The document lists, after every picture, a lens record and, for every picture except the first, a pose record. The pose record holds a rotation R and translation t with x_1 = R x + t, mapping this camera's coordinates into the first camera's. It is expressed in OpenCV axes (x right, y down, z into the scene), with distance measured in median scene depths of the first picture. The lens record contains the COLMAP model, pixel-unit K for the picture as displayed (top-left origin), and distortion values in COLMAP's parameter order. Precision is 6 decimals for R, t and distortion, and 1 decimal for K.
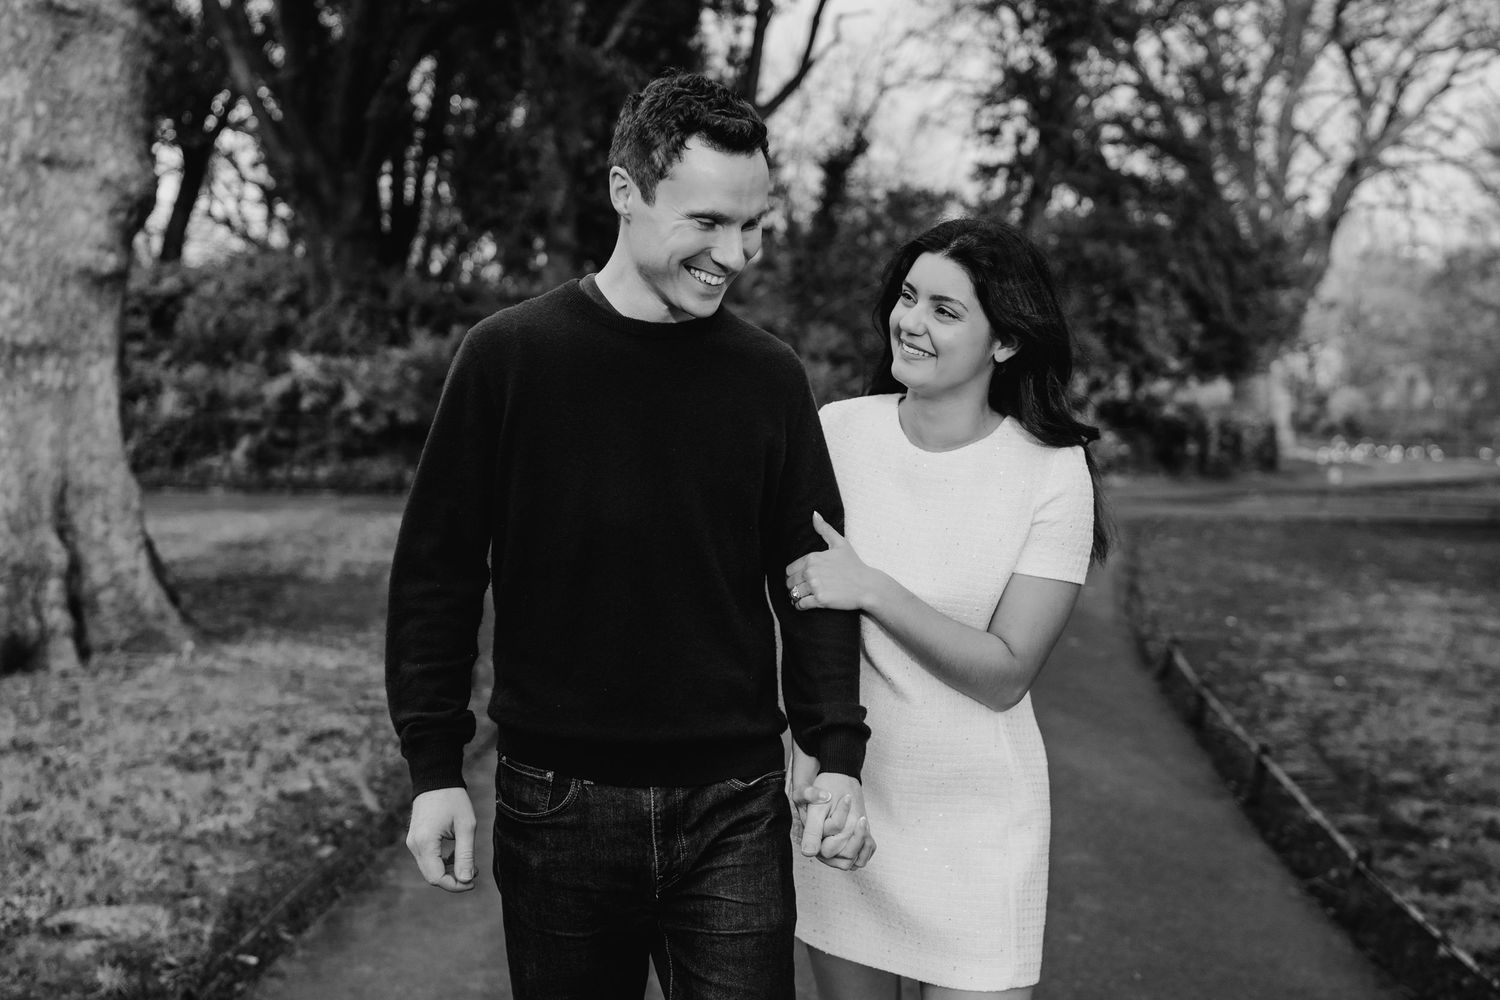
lens RADIAL K [[1568.5, 0, 747.2], [0, 1568.5, 504.0], [0, 0, 1]] dist [0.010469, 0.000000]
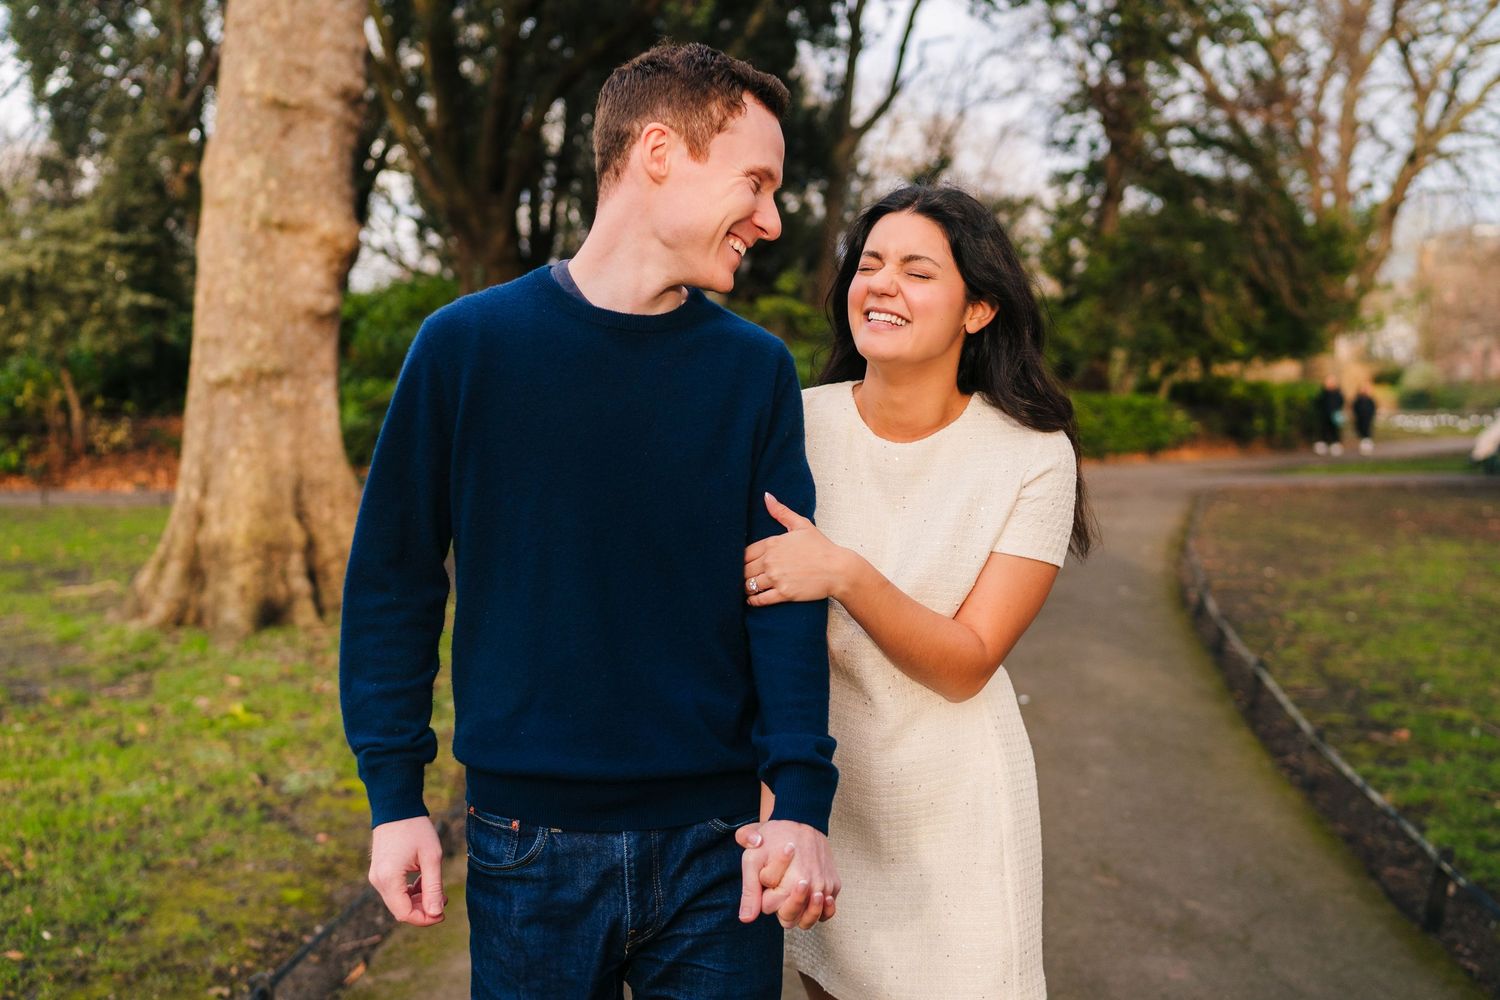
lens RADIAL K [[1568.5, 0, 739.2], [0, 1568.5, 501.2], [0, 0, 1]] dist [0.010469, 0.000000]
pose [[0.996175, -0.028613, -0.082561, 0.012070], [0.028802, 0.999585, 0.001099, 0.007026], [0.082496, -0.003472, 0.996585, -0.120806]]
